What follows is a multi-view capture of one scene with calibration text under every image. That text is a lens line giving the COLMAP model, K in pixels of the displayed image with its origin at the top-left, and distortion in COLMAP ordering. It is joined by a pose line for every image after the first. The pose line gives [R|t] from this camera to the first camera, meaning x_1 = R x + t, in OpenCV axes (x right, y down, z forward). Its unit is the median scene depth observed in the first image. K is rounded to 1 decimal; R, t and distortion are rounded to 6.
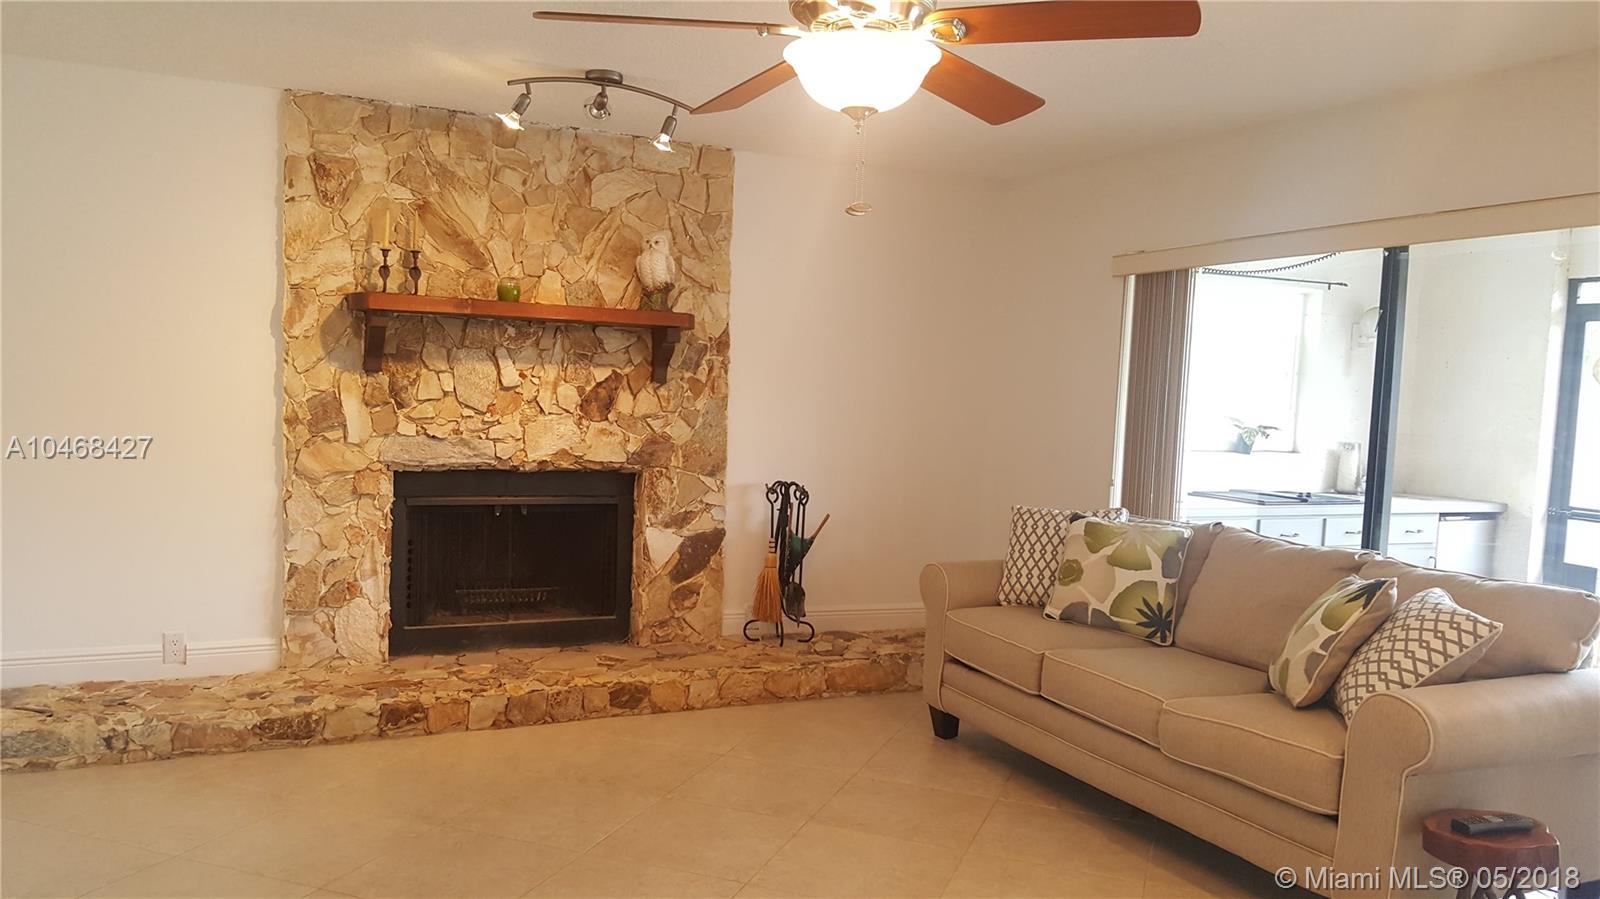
lens RADIAL K [[1194.4, 0, 780.7], [0, 1194.4, 478.2], [0, 0, 1]] dist [0.197247, -0.392701]
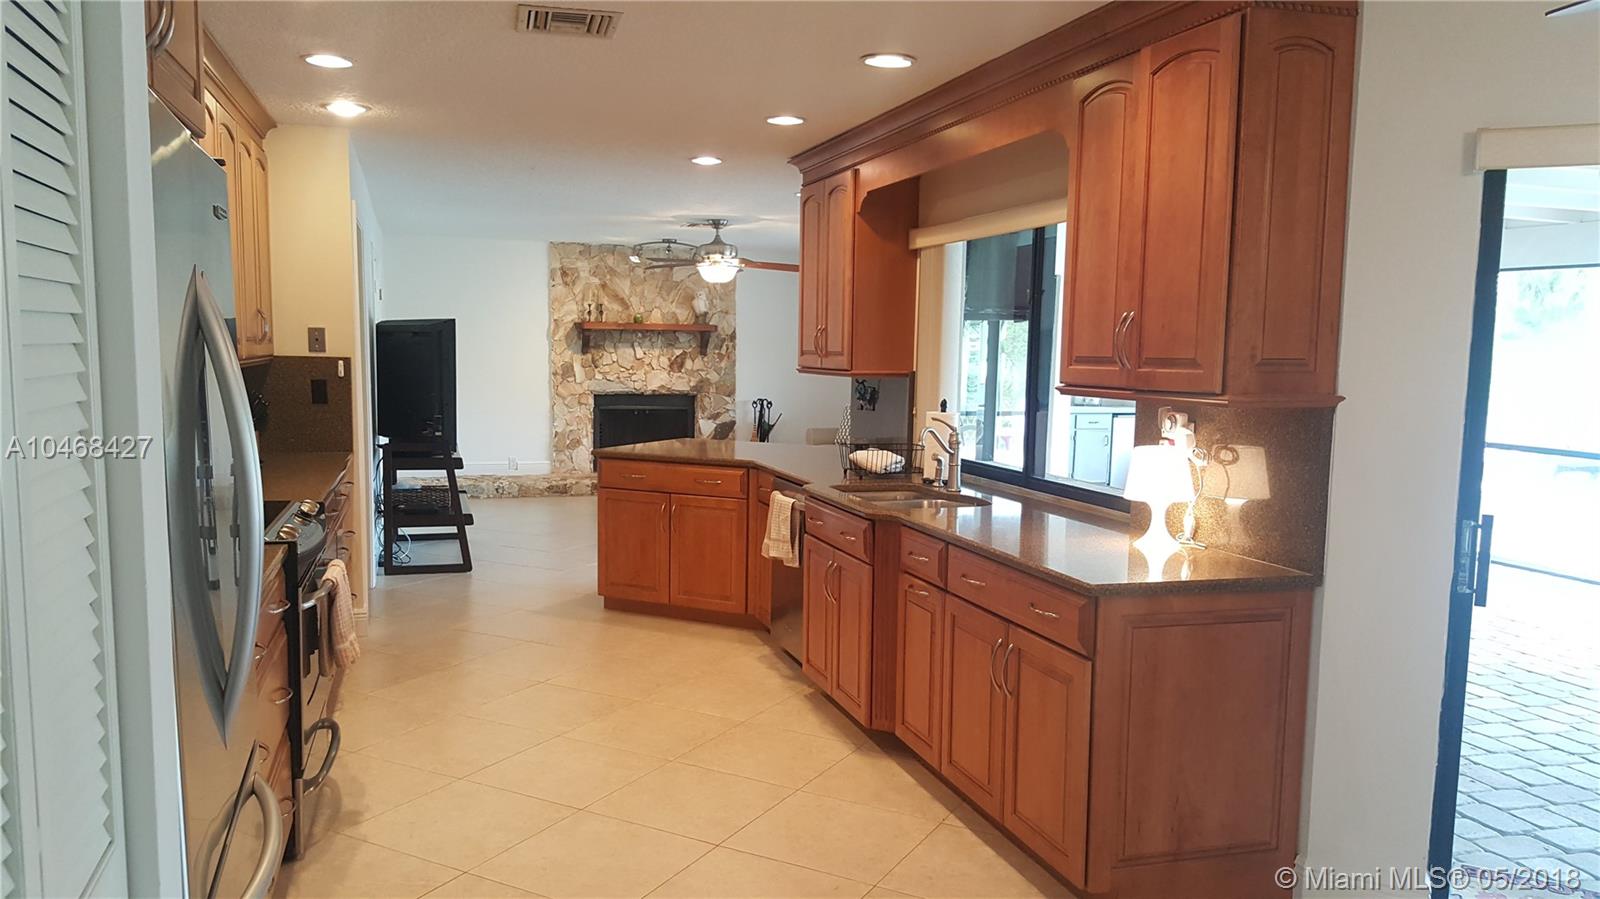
lens RADIAL K [[1194.4, 0, 780.7], [0, 1194.4, 478.2], [0, 0, 1]] dist [0.197247, -0.392701]
pose [[0.990000, -0.006604, -0.140915, 0.389114], [0.010468, 0.999589, 0.026693, 0.101633], [0.140681, -0.027901, 0.989662, -1.330437]]
